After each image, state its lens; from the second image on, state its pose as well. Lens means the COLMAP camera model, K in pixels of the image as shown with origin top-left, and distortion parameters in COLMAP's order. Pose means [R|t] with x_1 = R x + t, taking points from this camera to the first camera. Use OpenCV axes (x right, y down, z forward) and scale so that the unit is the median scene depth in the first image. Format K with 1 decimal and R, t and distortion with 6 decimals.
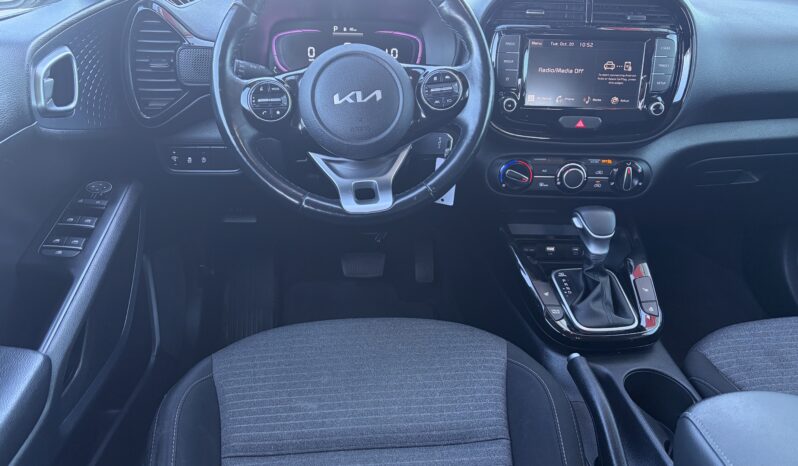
lens RADIAL K [[677.6, 0, 399.0], [0, 677.6, 233.0], [0, 0, 1]] dist [-0.004770, -0.000331]
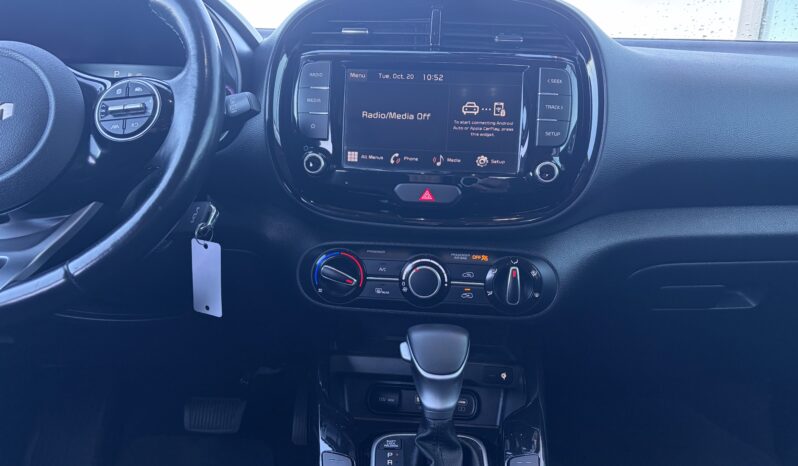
lens RADIAL K [[653.2, 0, 398.7], [0, 653.2, 214.9], [0, 0, 1]] dist [0.117719, -0.001052]
pose [[0.992410, 0.018258, -0.121611, 0.317473], [-0.048671, 0.966483, -0.252074, 0.014627], [0.112933, 0.256080, 0.960036, 0.406909]]
